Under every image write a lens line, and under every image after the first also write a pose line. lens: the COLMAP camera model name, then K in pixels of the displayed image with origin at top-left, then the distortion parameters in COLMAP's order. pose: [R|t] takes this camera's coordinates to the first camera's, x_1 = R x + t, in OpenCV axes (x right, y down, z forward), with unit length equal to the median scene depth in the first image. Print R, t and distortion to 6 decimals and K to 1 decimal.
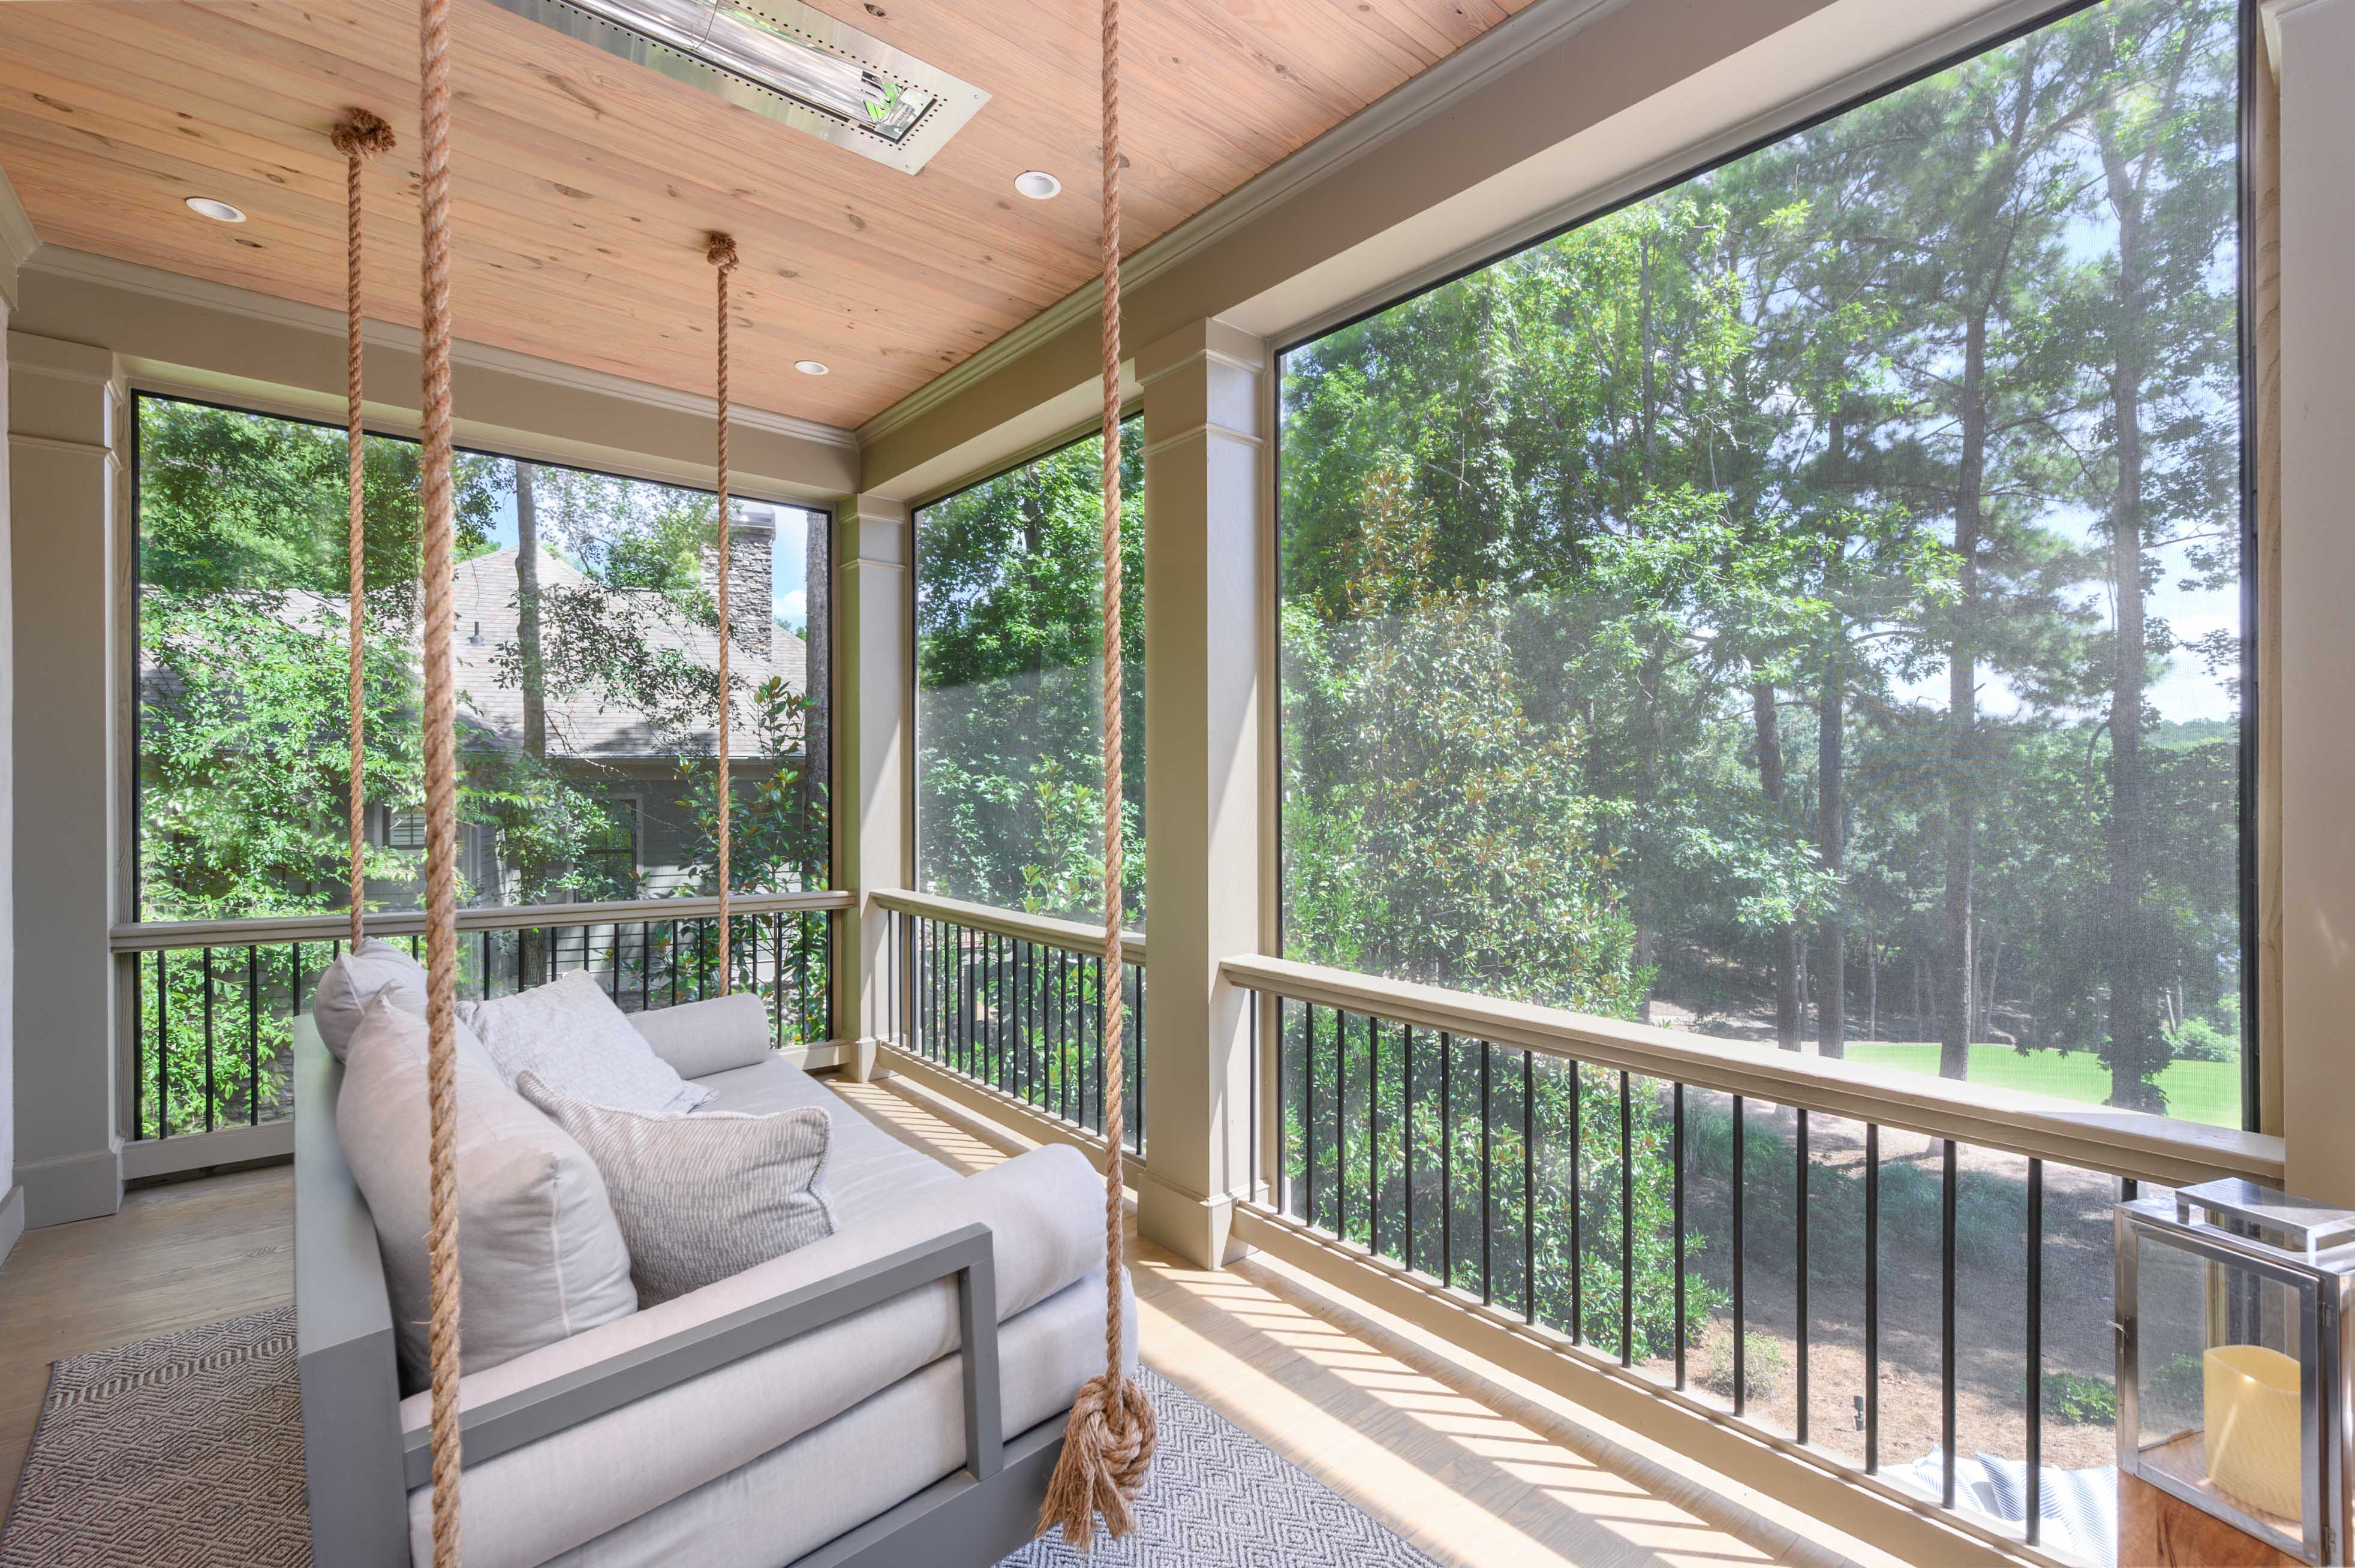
lens RADIAL K [[1043.7, 0, 1194.6], [0, 1043.7, 788.4], [0, 0, 1]] dist [-0.002832, 0.000378]
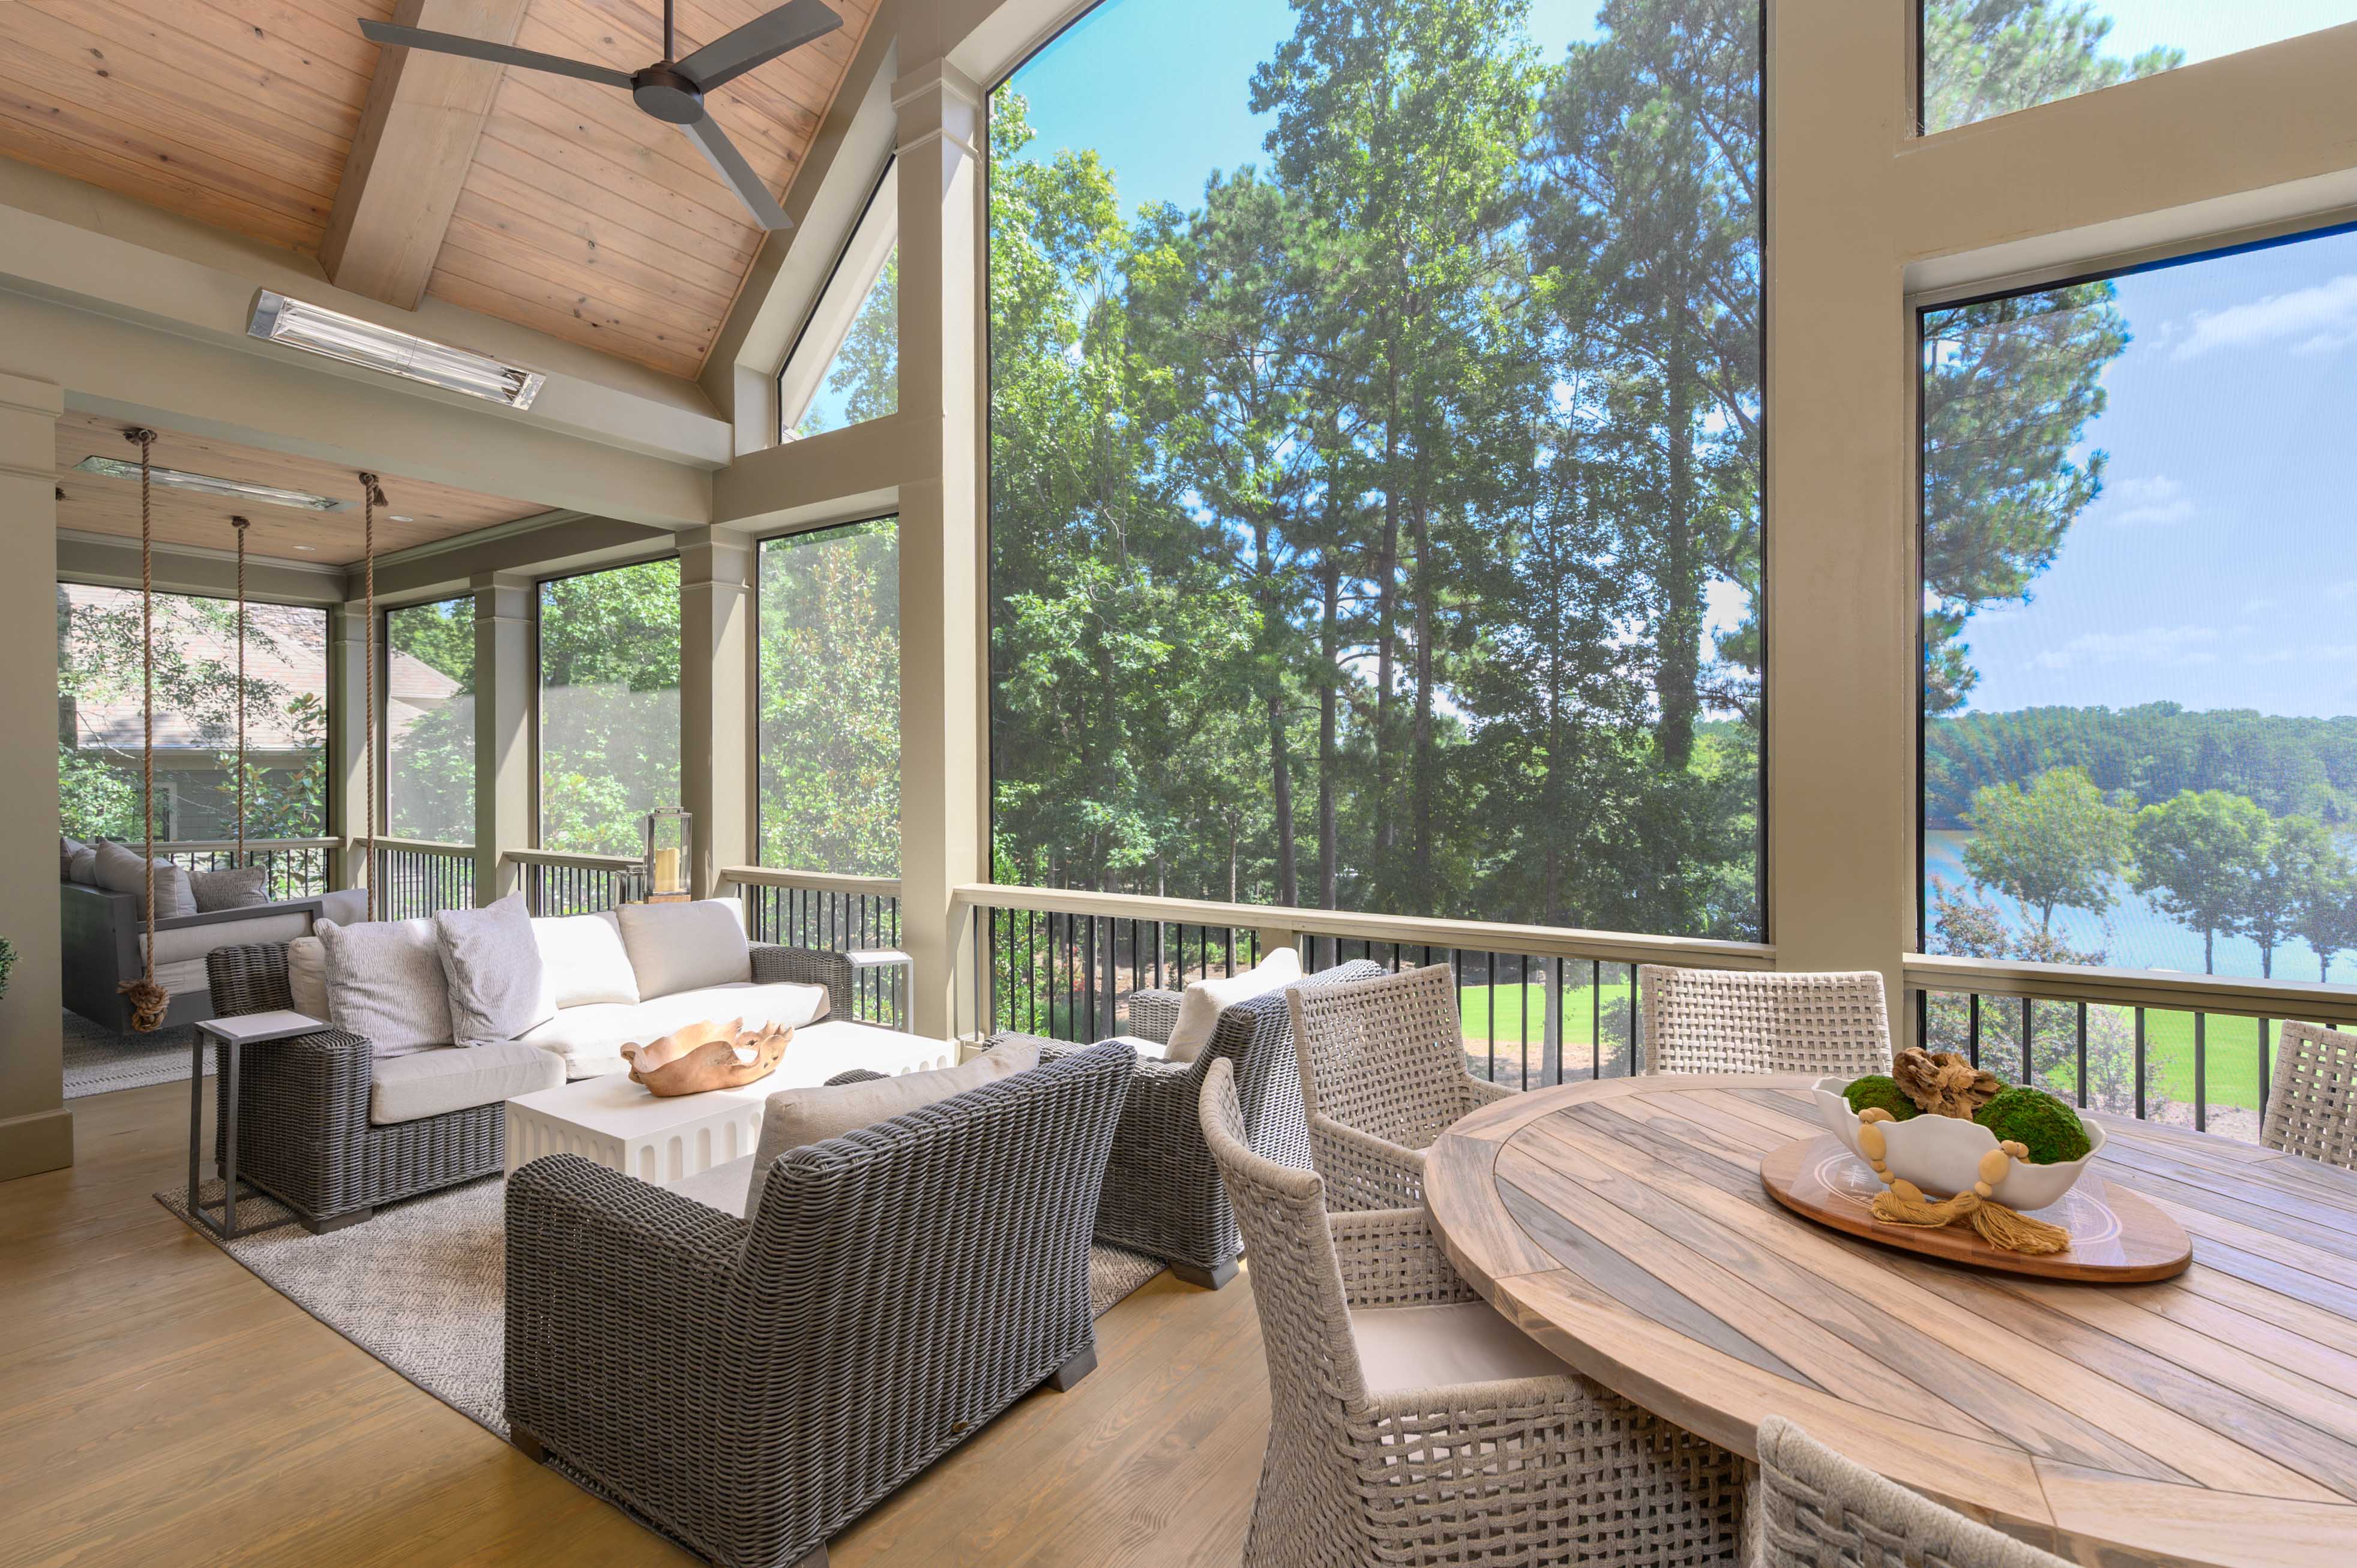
lens RADIAL K [[1044.5, 0, 1187.0], [0, 1044.5, 773.4], [0, 0, 1]] dist [-0.002832, 0.000378]
pose [[0.958860, -0.003465, 0.283857, 0.286523], [0.004206, 0.999989, -0.002002, 0.002605], [-0.283847, 0.003113, 0.958864, -0.572242]]
